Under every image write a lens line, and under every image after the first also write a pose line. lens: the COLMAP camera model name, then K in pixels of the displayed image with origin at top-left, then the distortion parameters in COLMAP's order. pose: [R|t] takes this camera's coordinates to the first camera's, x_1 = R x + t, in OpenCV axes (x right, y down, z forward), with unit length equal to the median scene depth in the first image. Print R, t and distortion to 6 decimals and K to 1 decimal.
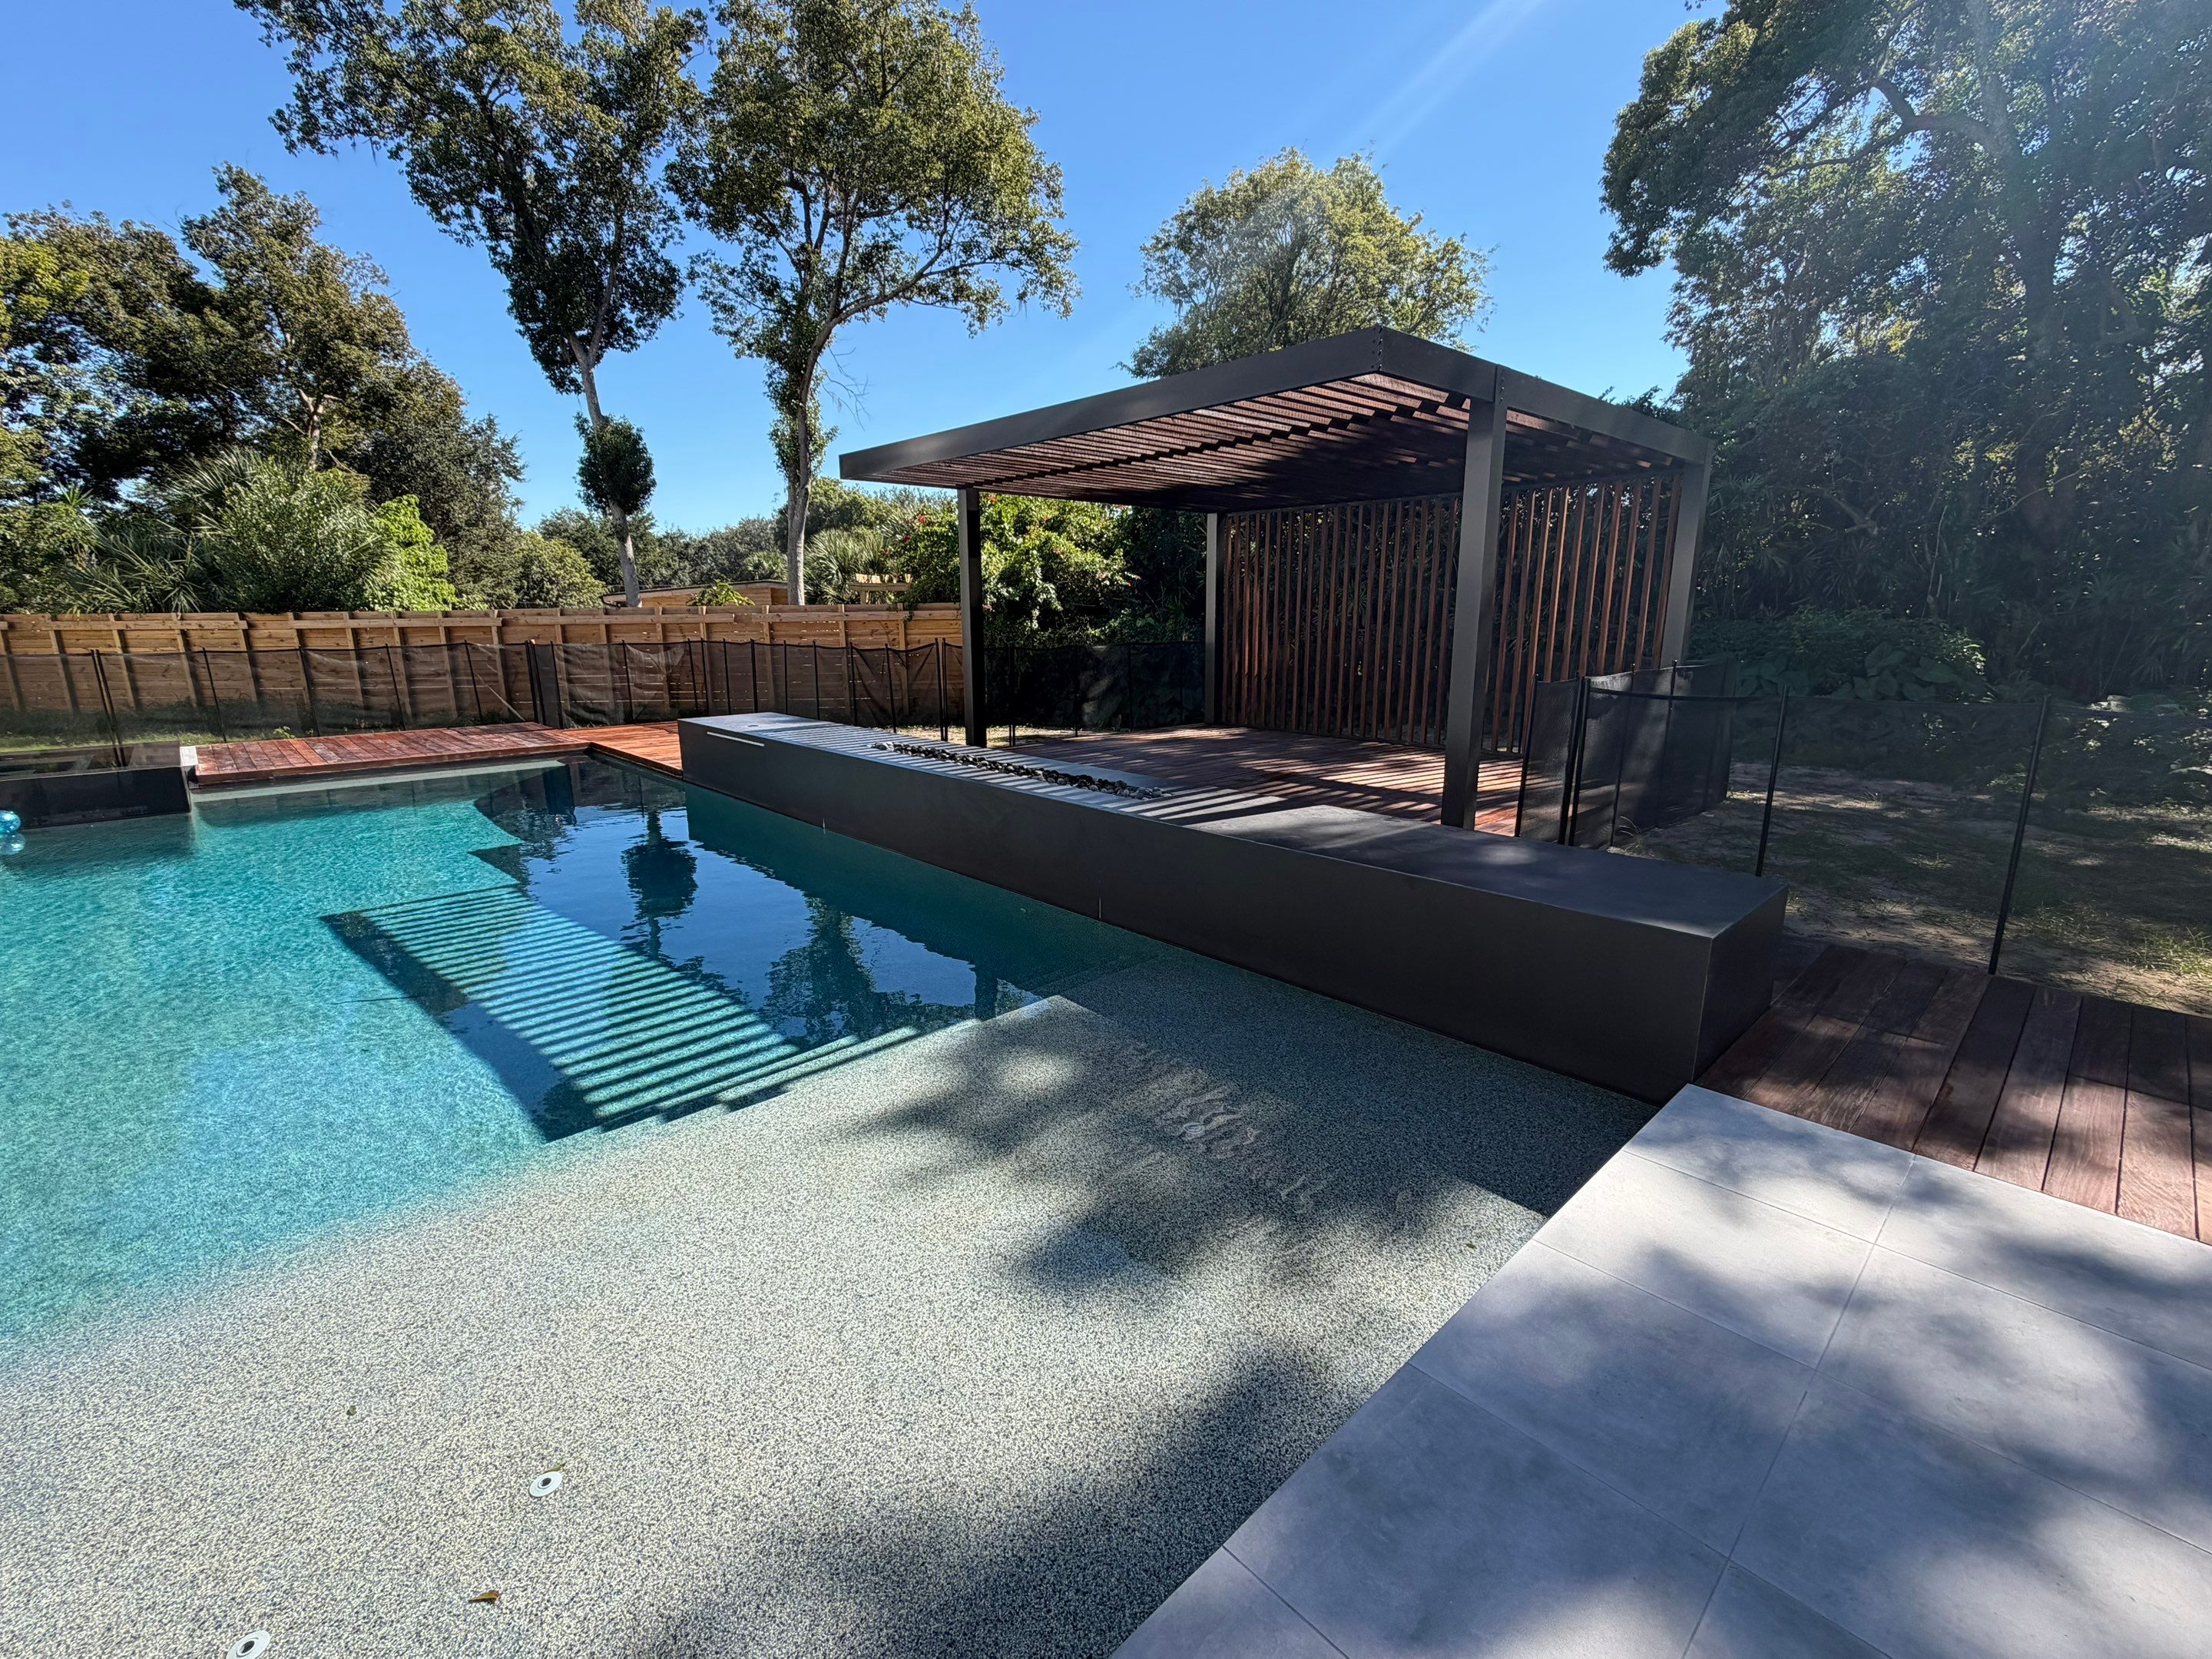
lens RADIAL K [[975.5, 0, 1109.7], [0, 975.5, 828.2], [0, 0, 1]] dist [-0.000818, -0.000985]
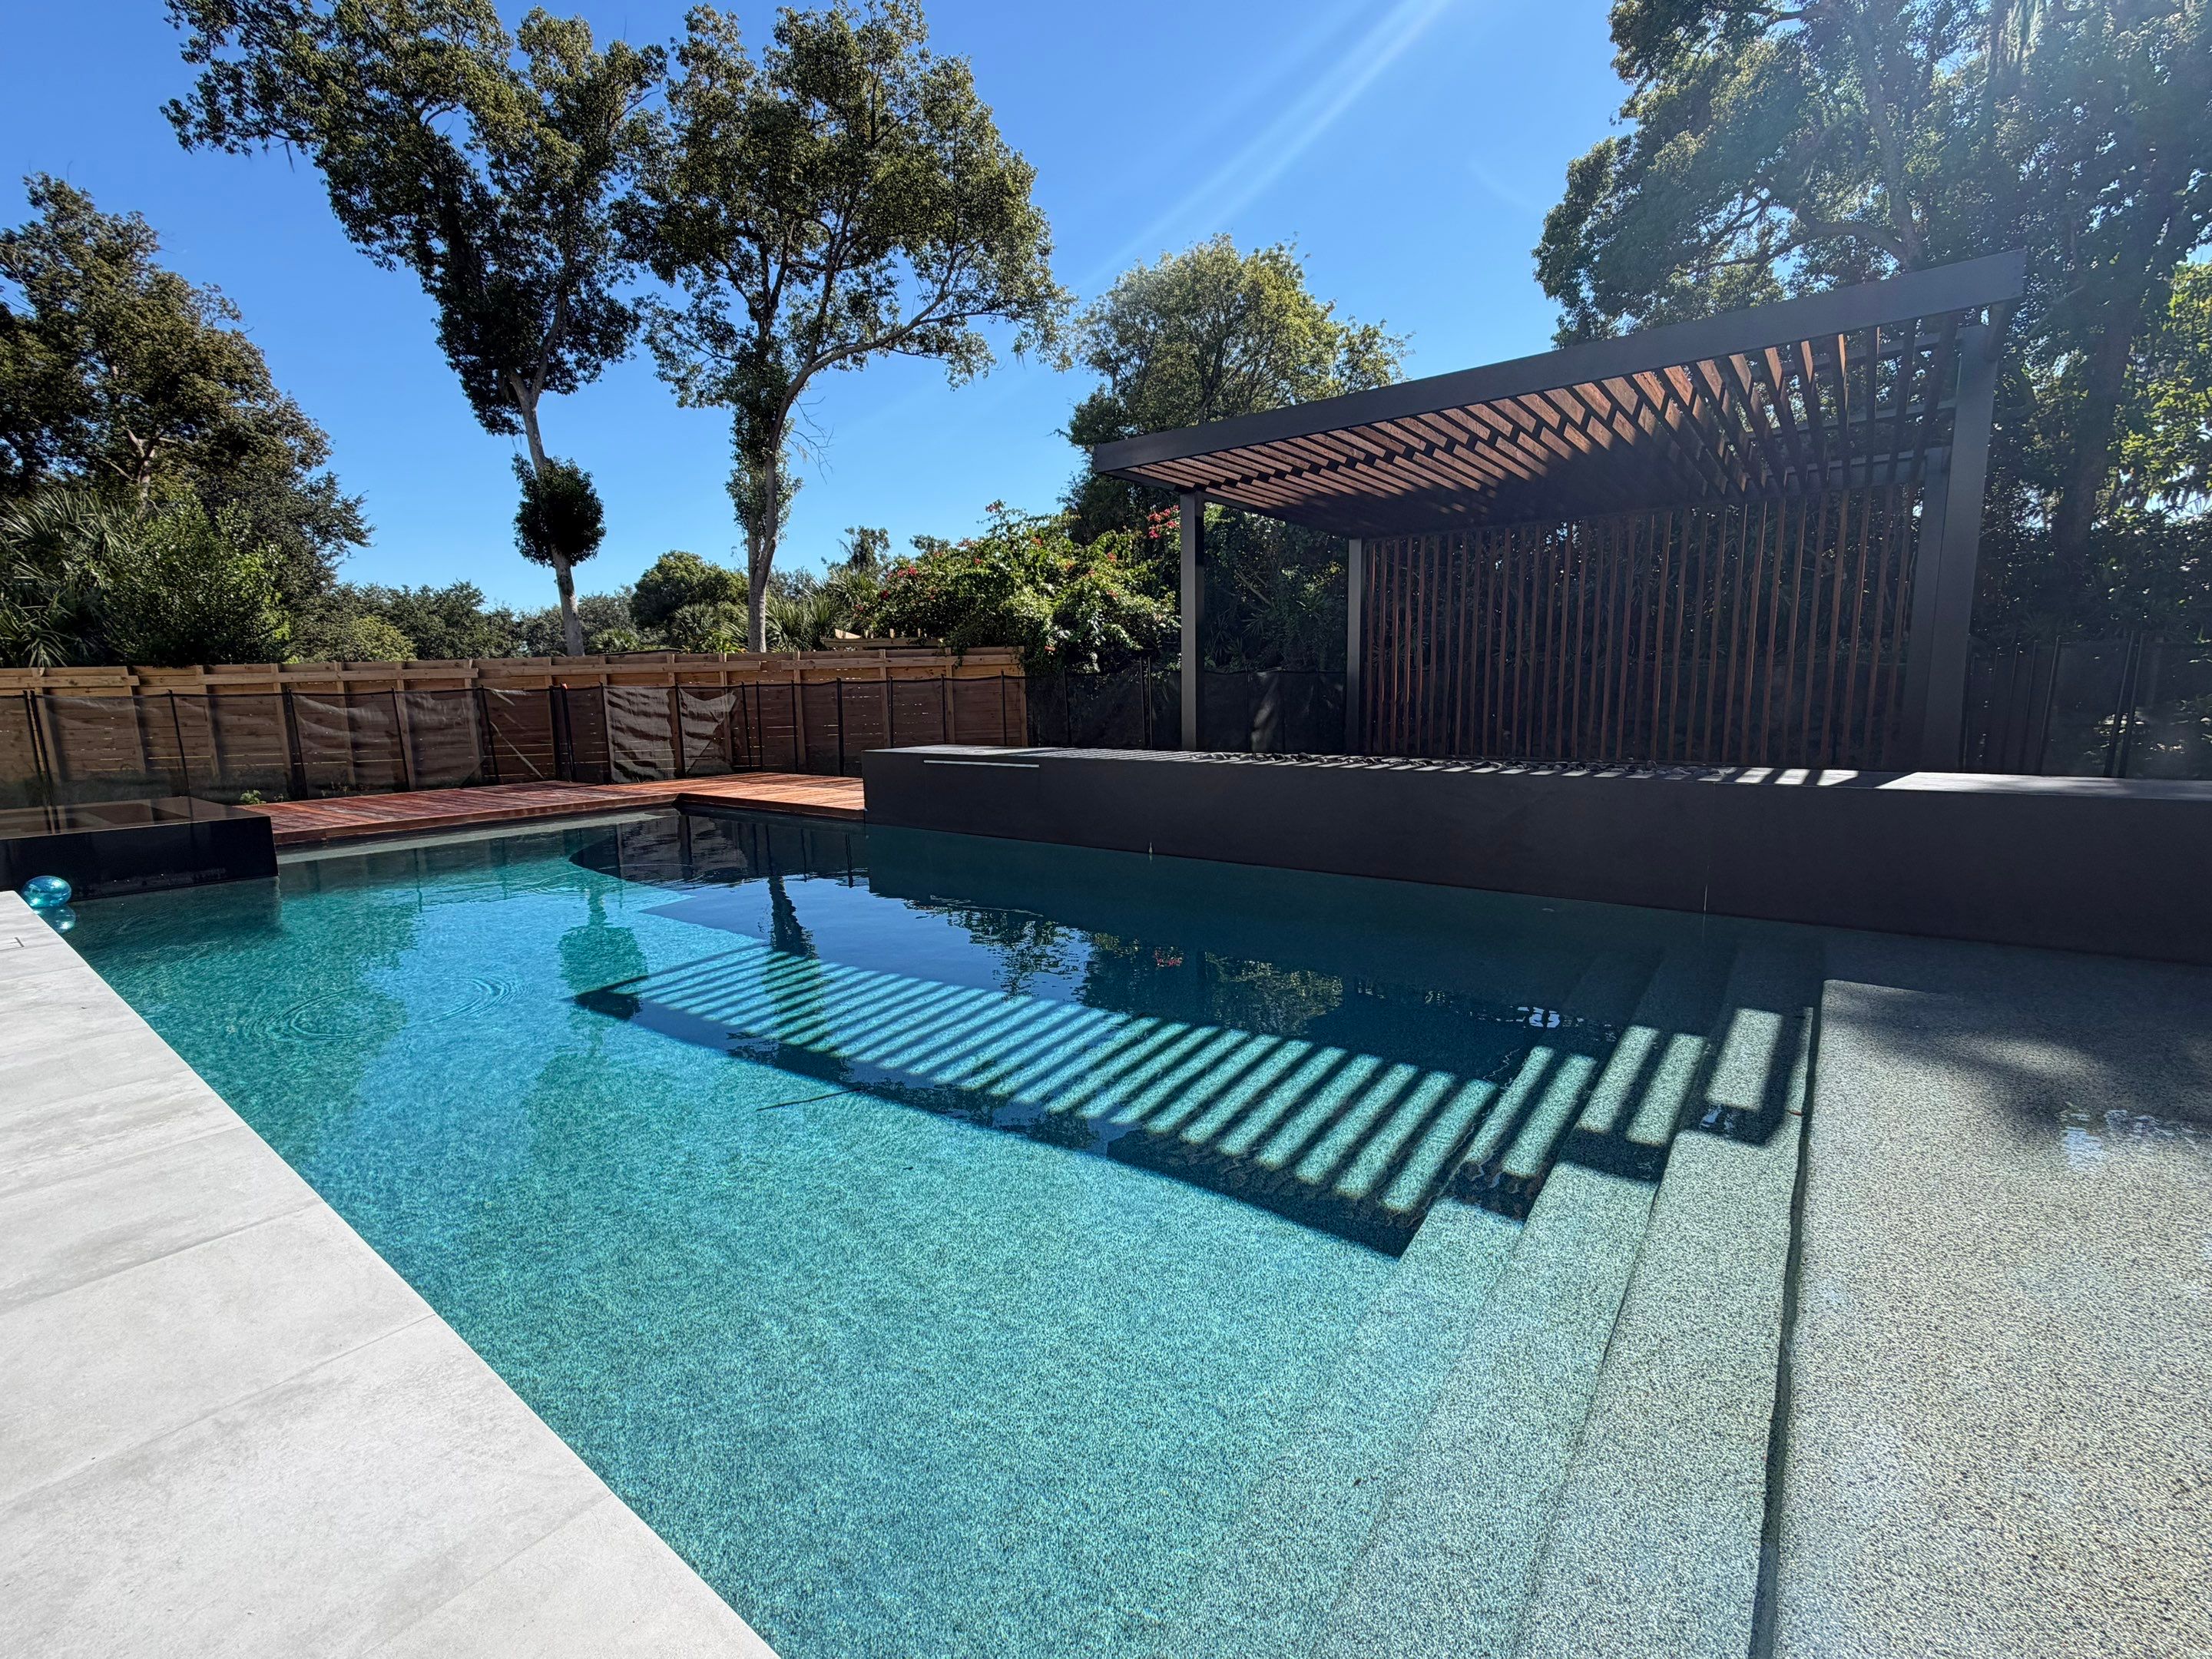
lens RADIAL K [[970.4, 0, 1106.0], [0, 970.4, 829.5], [0, 0, 1]] dist [-0.000945, -0.000260]
pose [[0.985860, -0.038344, 0.163124, -0.175977], [0.051002, 0.995944, -0.074129, 0.015273], [-0.159620, 0.081401, 0.983817, 0.059673]]
